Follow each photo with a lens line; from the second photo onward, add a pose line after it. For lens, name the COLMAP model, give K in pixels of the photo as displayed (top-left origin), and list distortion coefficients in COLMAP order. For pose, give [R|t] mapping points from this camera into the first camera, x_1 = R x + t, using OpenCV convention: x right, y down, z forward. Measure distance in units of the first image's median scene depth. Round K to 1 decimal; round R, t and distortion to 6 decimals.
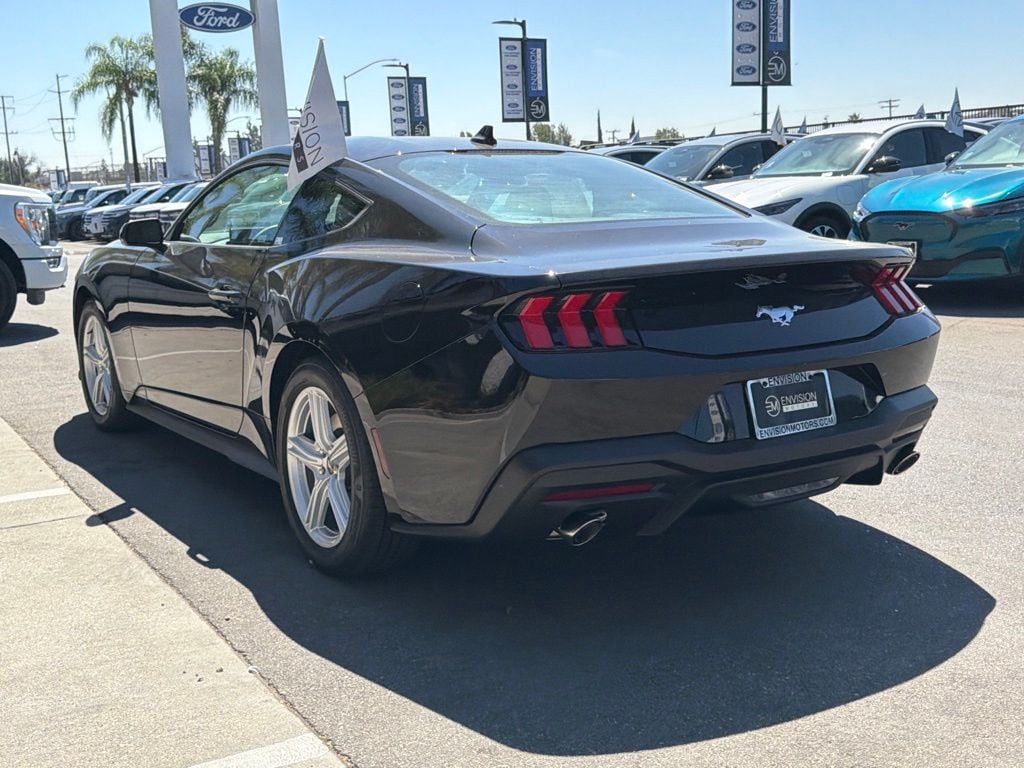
lens RADIAL K [[1134.3, 0, 512.0], [0, 1134.3, 384.0], [0, 0, 1]] dist [0.195494, -0.525203]
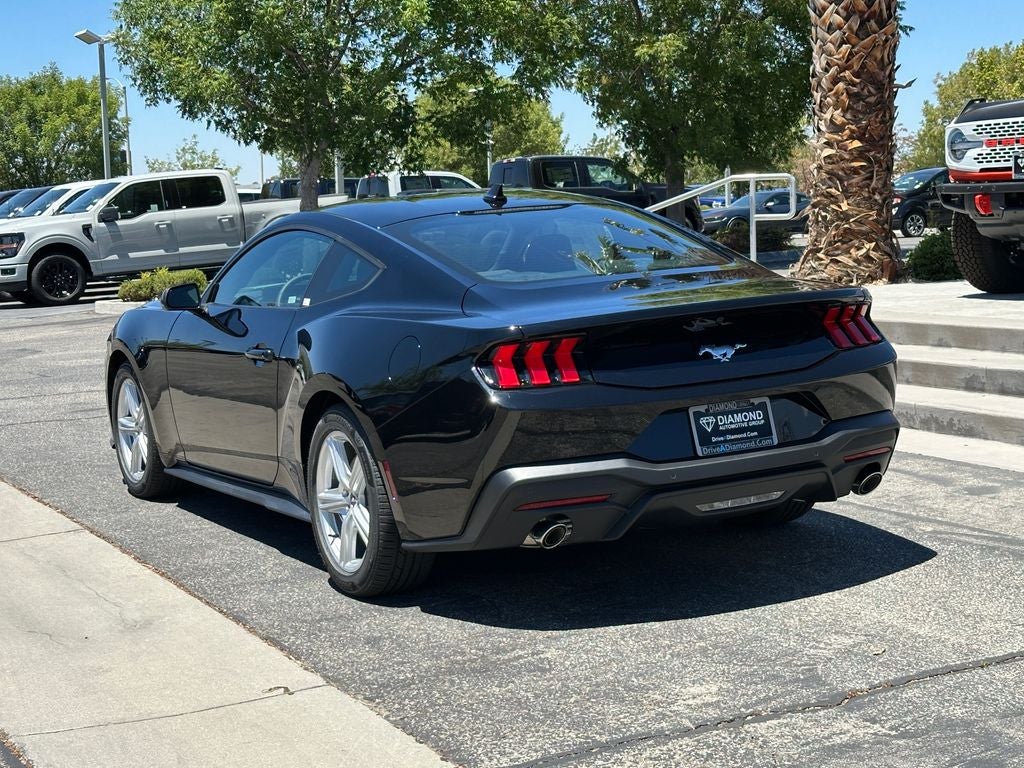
lens RADIAL K [[1647.3, 0, 512.0], [0, 1647.3, 384.0], [0, 0, 1]] dist [0.268971, -0.864508]
pose [[0.995304, -0.035722, -0.089962, 0.133170], [0.030892, 0.998035, -0.054519, 0.044885], [0.091732, 0.051484, 0.994452, -0.550891]]
